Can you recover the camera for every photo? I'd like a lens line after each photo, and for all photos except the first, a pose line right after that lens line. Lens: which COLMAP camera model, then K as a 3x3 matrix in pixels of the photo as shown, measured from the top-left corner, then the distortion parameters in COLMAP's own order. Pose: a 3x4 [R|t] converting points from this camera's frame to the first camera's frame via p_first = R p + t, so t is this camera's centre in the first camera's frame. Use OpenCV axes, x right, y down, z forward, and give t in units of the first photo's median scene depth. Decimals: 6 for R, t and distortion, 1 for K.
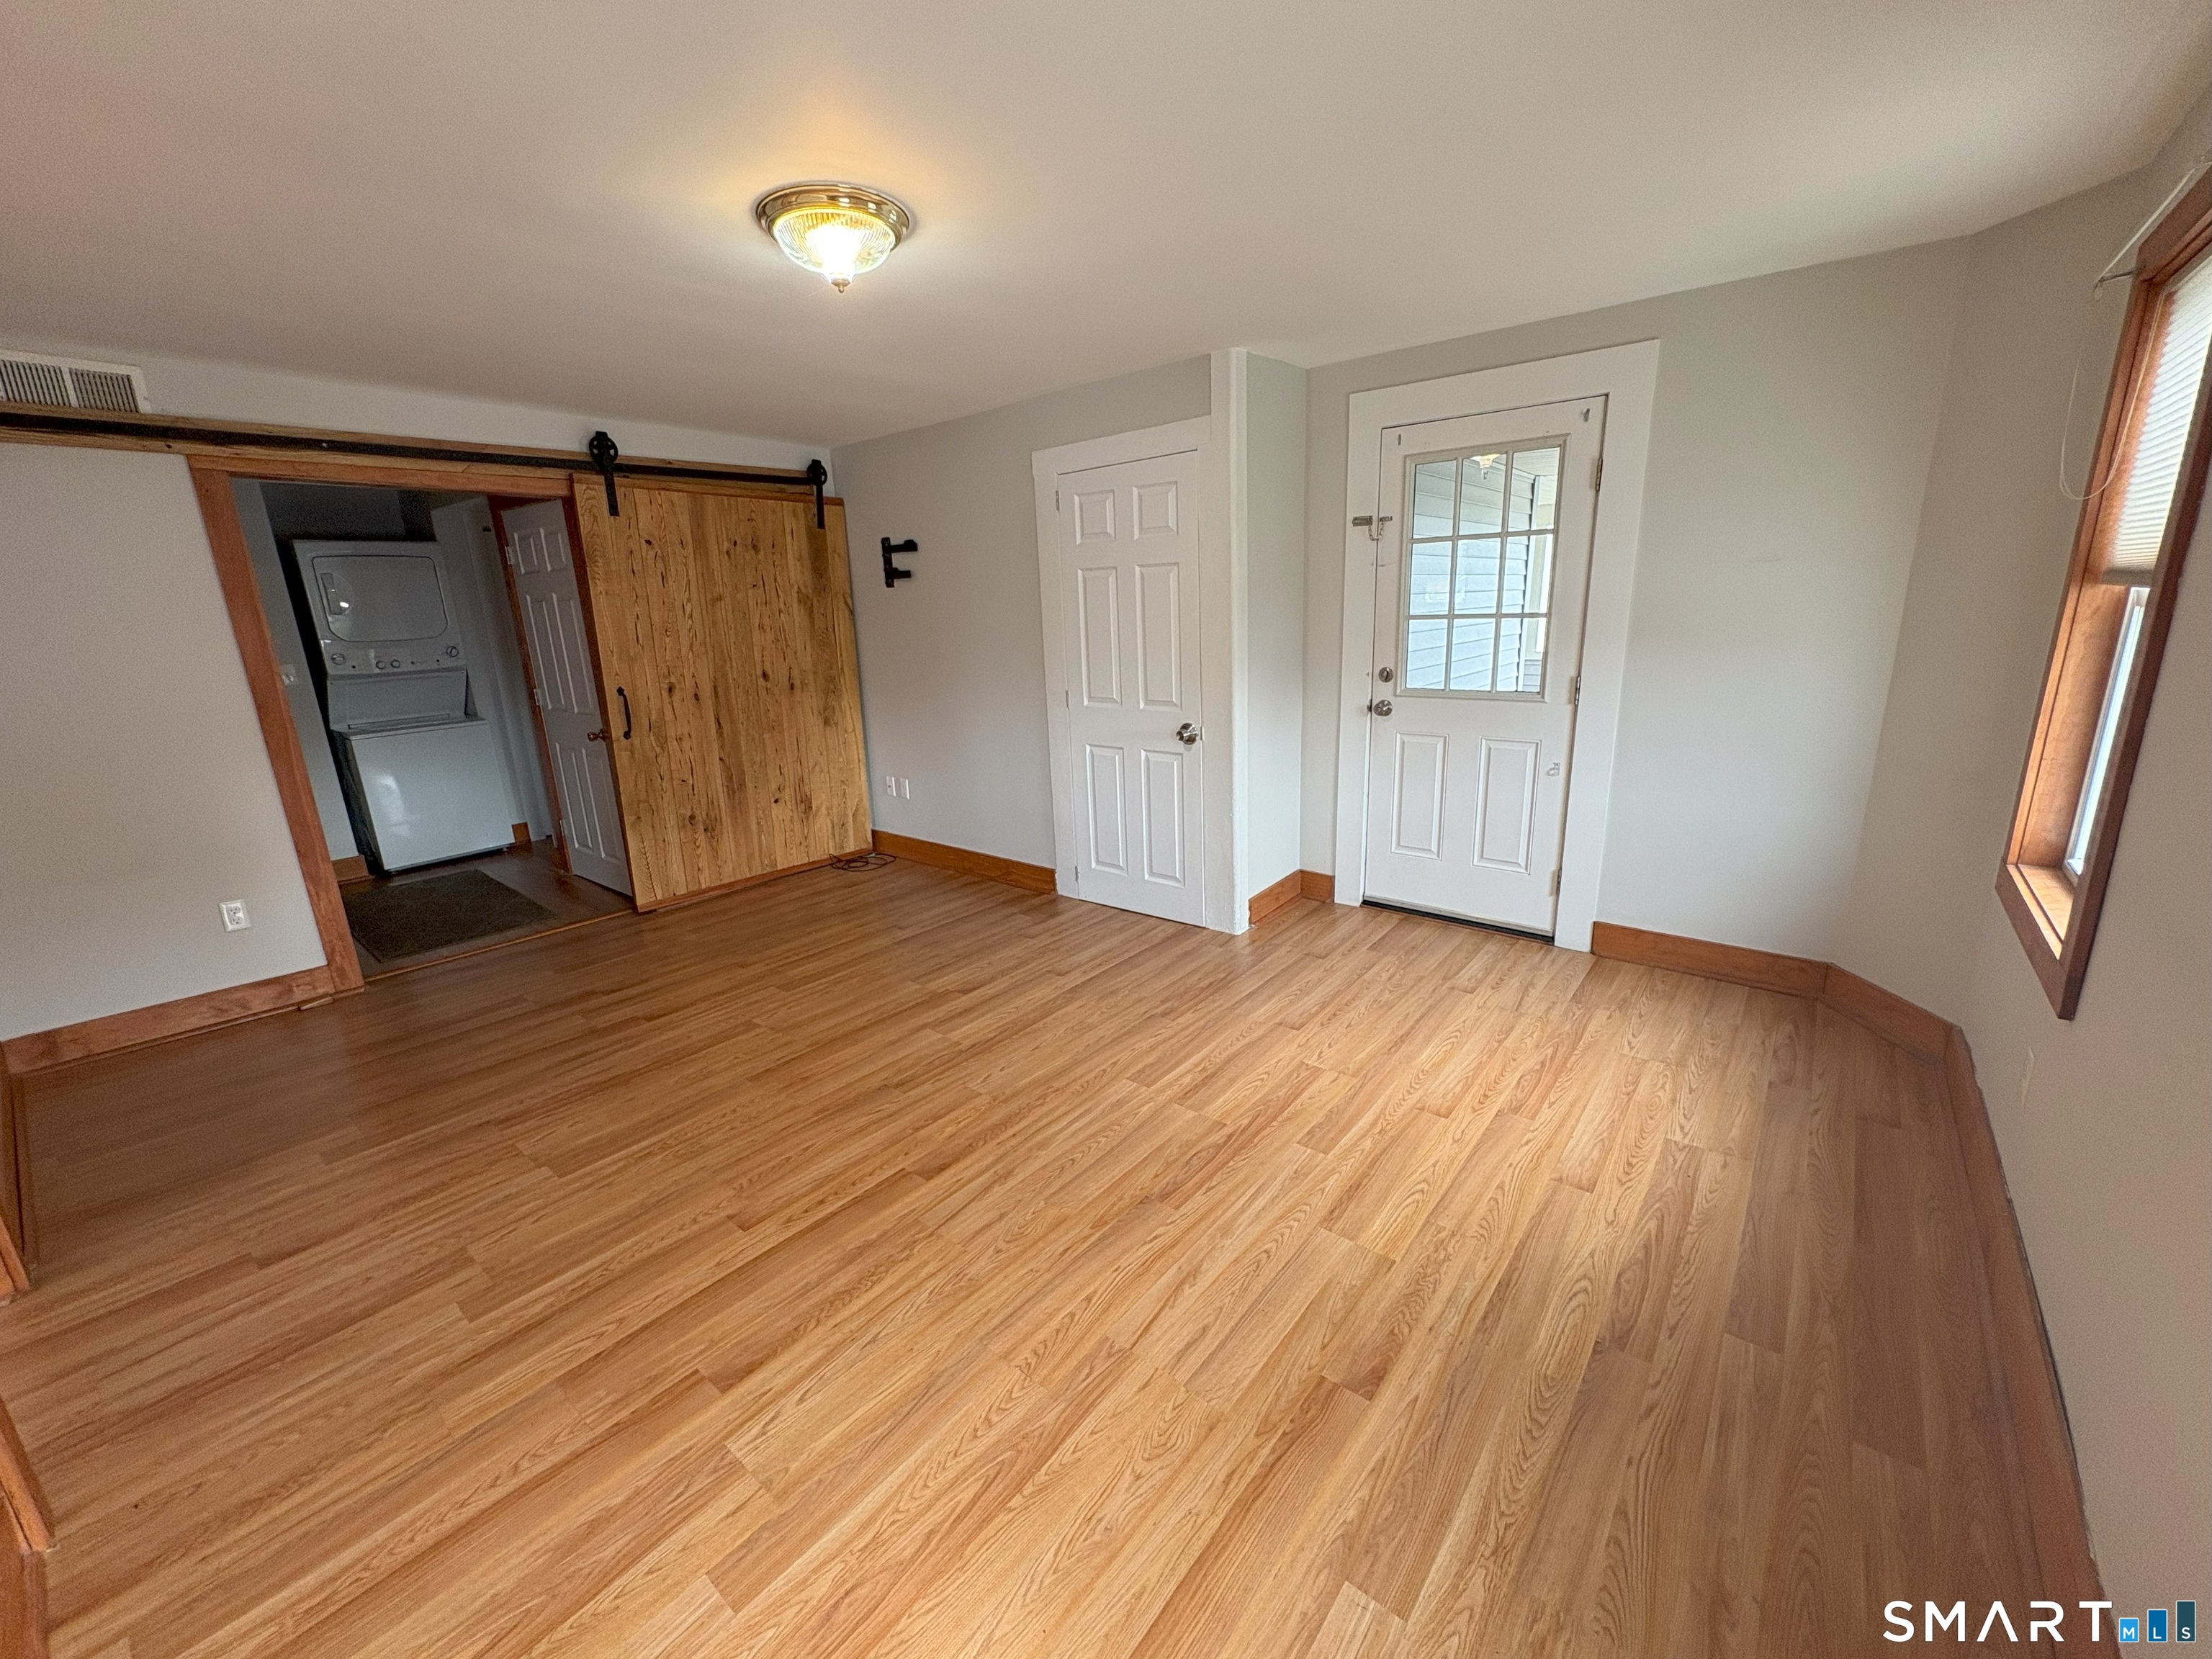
lens RADIAL K [[886.1, 0, 1094.7], [0, 886.1, 826.8], [0, 0, 1]] dist [0.000345, -0.000971]
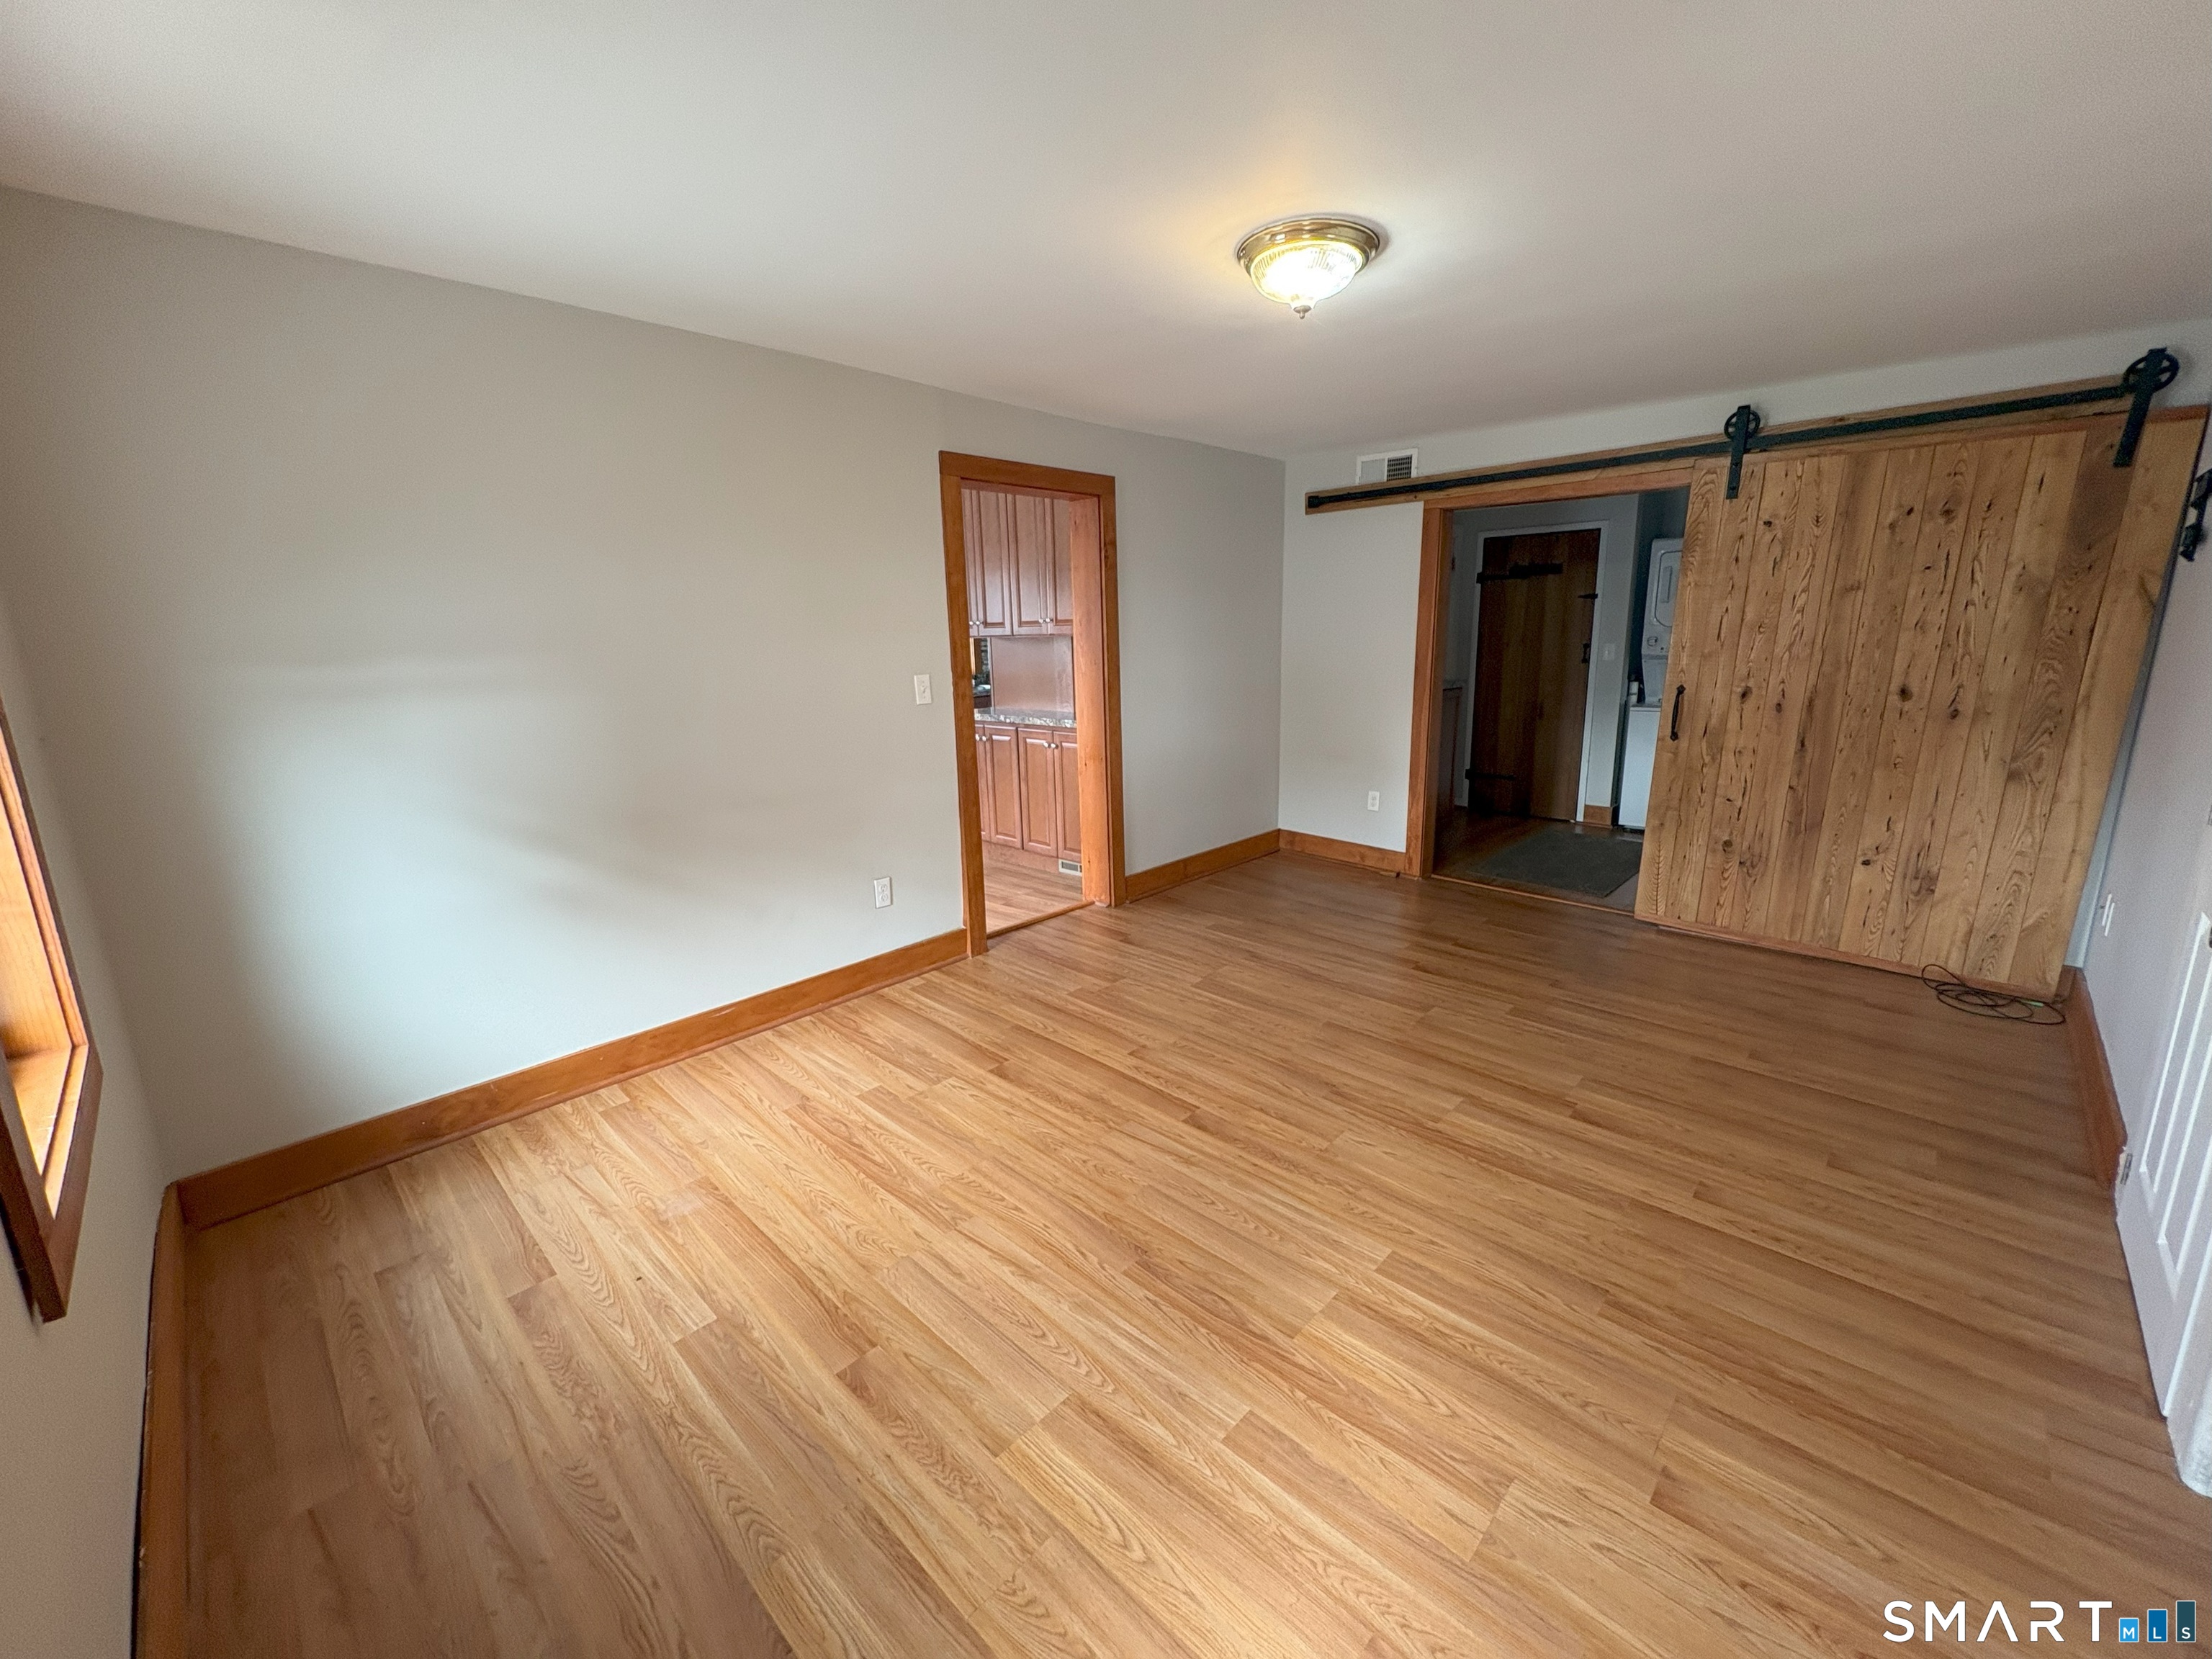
lens RADIAL K [[886.1, 0, 1114.8], [0, 886.1, 827.6], [0, 0, 1]] dist [0.000345, -0.000971]
pose [[-0.065941, 0.252515, -0.965344, 0.655455], [-0.225408, 0.938671, 0.260935, -0.183846], [0.972030, 0.234803, -0.004978, 0.669594]]
